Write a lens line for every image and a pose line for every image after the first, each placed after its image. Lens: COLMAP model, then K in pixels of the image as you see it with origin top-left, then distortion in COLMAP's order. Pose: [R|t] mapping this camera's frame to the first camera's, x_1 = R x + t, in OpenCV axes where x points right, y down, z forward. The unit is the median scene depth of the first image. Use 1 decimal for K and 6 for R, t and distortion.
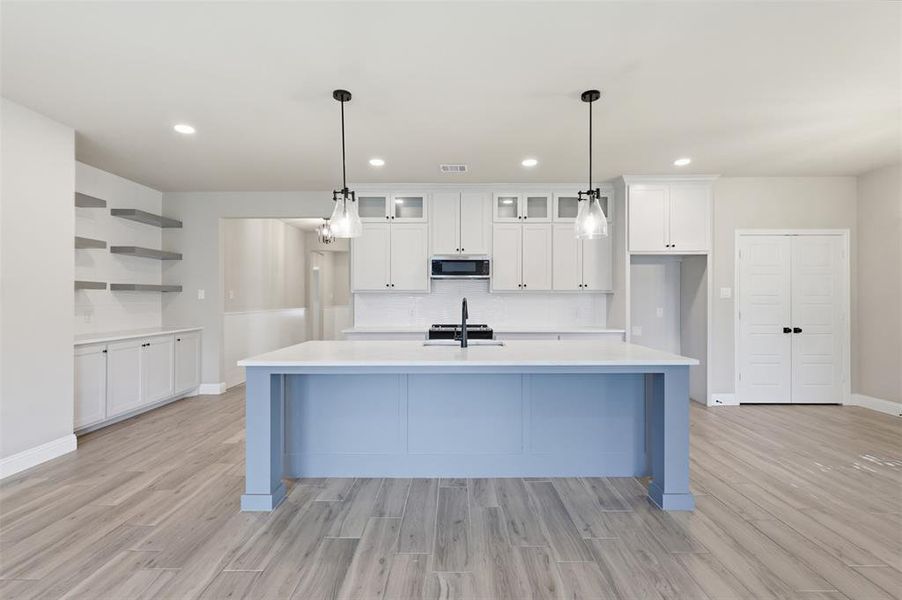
lens RADIAL K [[421.7, 0, 450.9], [0, 421.7, 296.2], [0, 0, 1]] dist [0.001307, 0.000832]
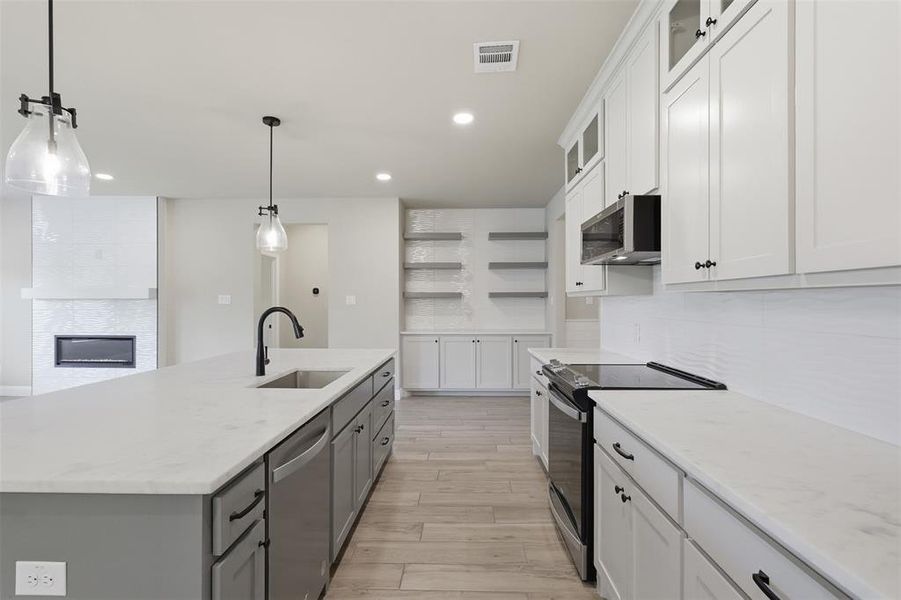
lens RADIAL K [[424.7, 0, 451.5], [0, 424.7, 301.3], [0, 0, 1]] dist [0.001033, 0.000910]
pose [[-0.014721, -0.000326, -0.999892, 0.504578], [0.005548, 0.999985, -0.000408, -0.002324], [0.999876, -0.005553, -0.014719, 0.888277]]
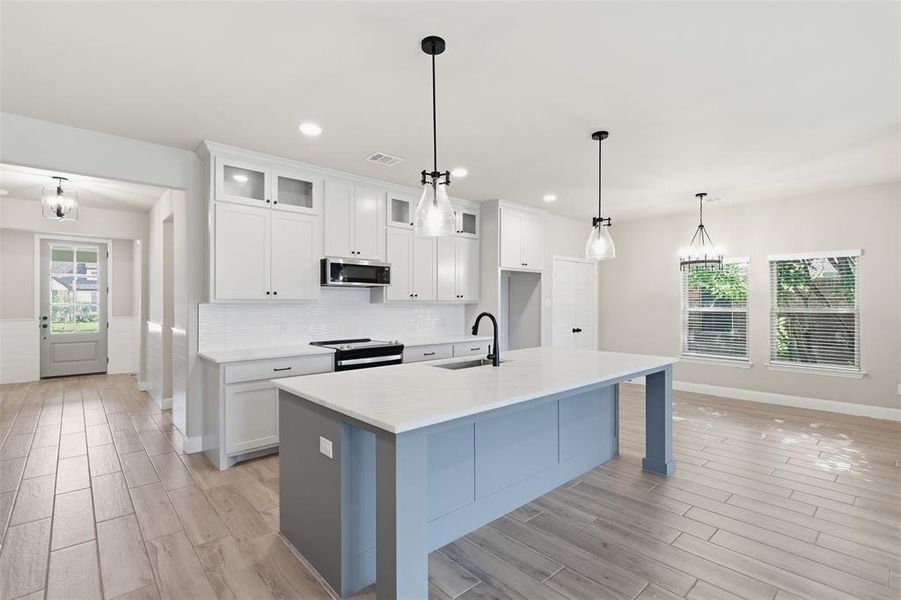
lens RADIAL K [[421.2, 0, 450.5], [0, 421.2, 300.0], [0, 0, 1]] dist [0.004073, 0.001185]
pose [[0.737174, 0.005069, 0.675684, -0.442415], [-0.002795, 0.999986, -0.004453, -0.011989], [-0.675697, 0.001394, 0.737178, 0.255456]]
